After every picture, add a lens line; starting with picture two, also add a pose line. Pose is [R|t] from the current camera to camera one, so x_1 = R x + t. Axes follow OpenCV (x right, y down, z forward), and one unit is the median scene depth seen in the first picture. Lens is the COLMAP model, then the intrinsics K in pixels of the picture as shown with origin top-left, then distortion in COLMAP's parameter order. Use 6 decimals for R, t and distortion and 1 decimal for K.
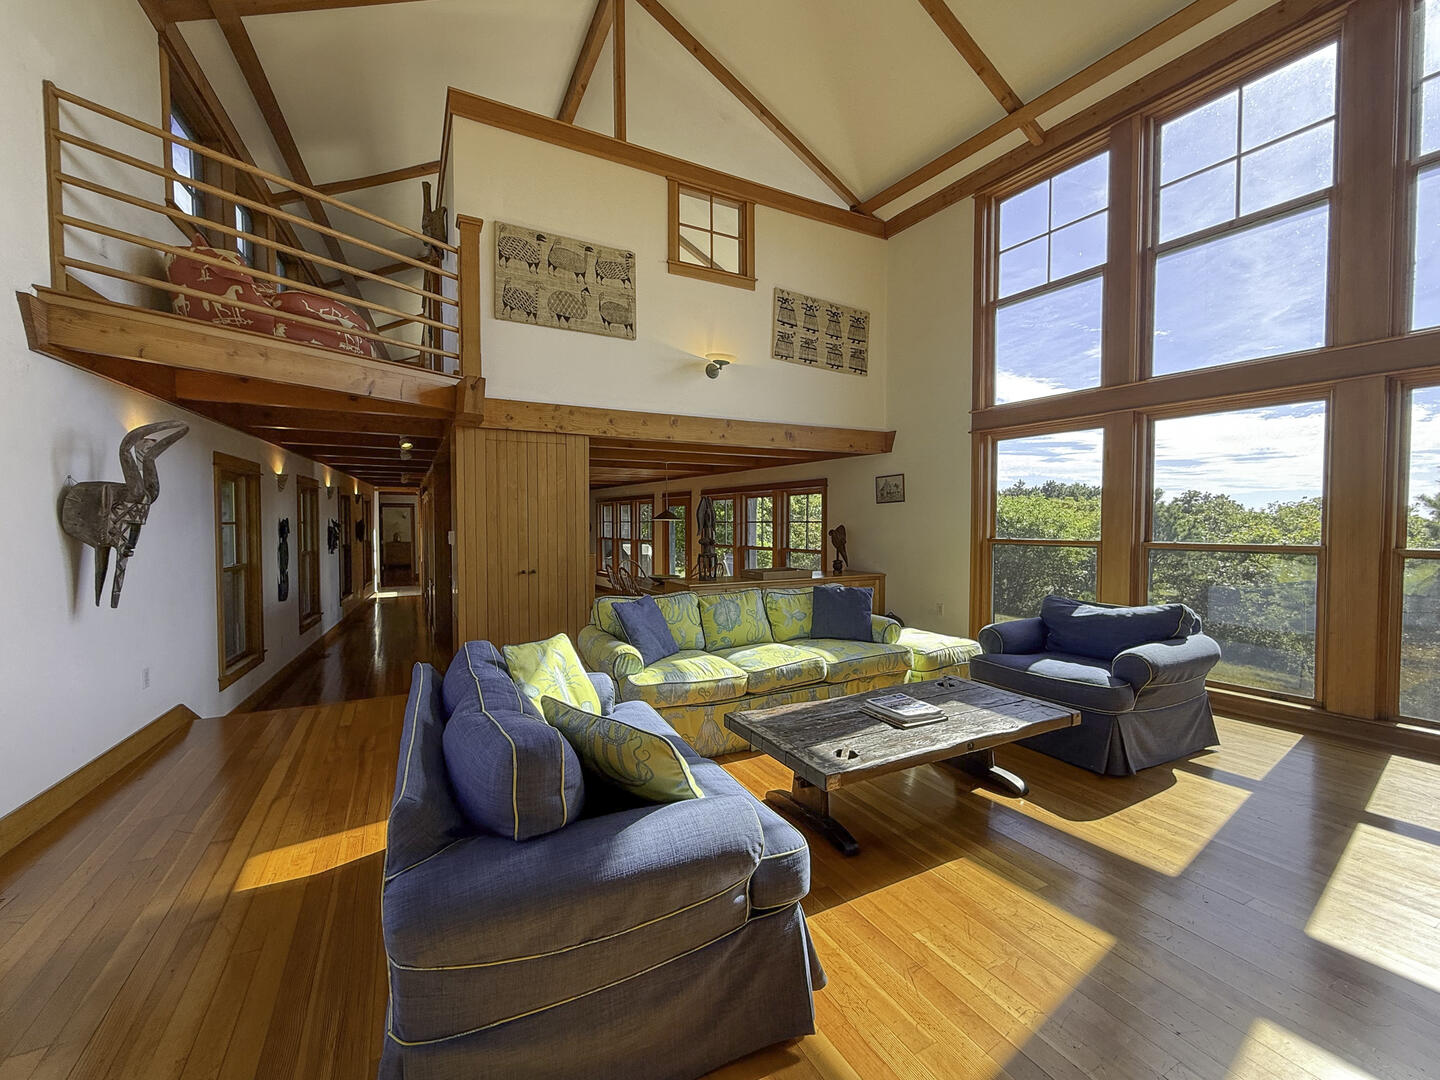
lens RADIAL K [[594.2, 0, 720.0], [0, 594.2, 540.0], [0, 0, 1]] dist [-0.001071, 0.000323]
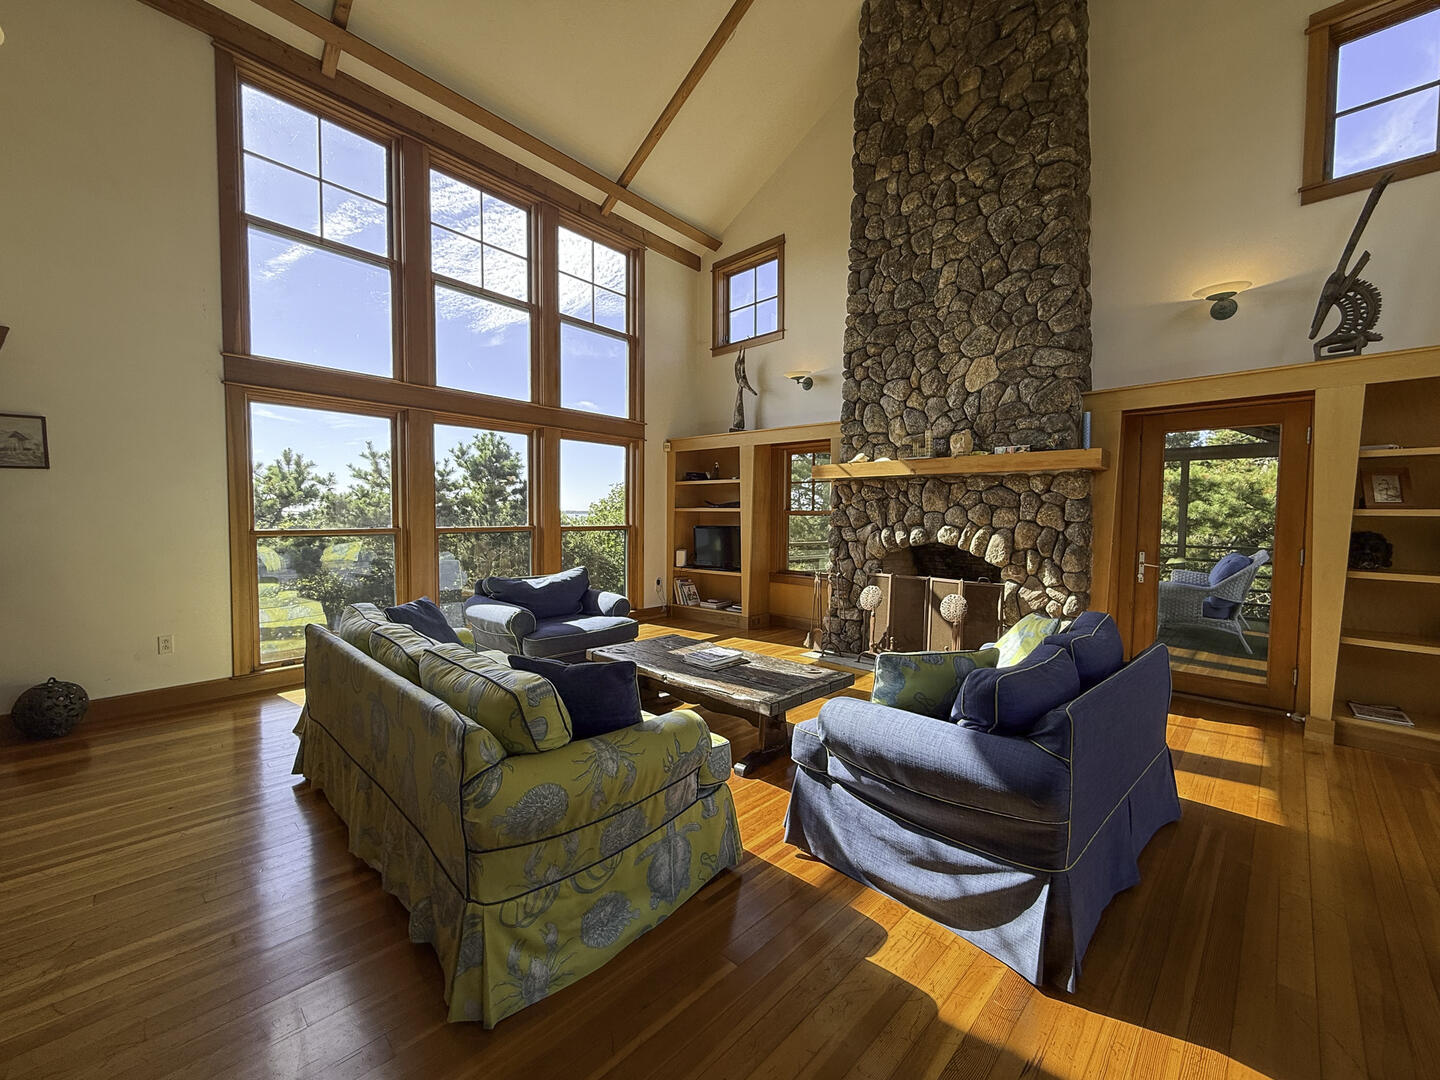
lens RADIAL K [[580.4, 0, 720.0], [0, 580.4, 540.0], [0, 0, 1]] dist [0.001960, -0.000021]
pose [[-0.311107, -0.046462, 0.949239, -0.589144], [0.021516, 0.998204, 0.055911, -0.027065], [-0.950131, 0.037818, -0.309548, 0.917058]]
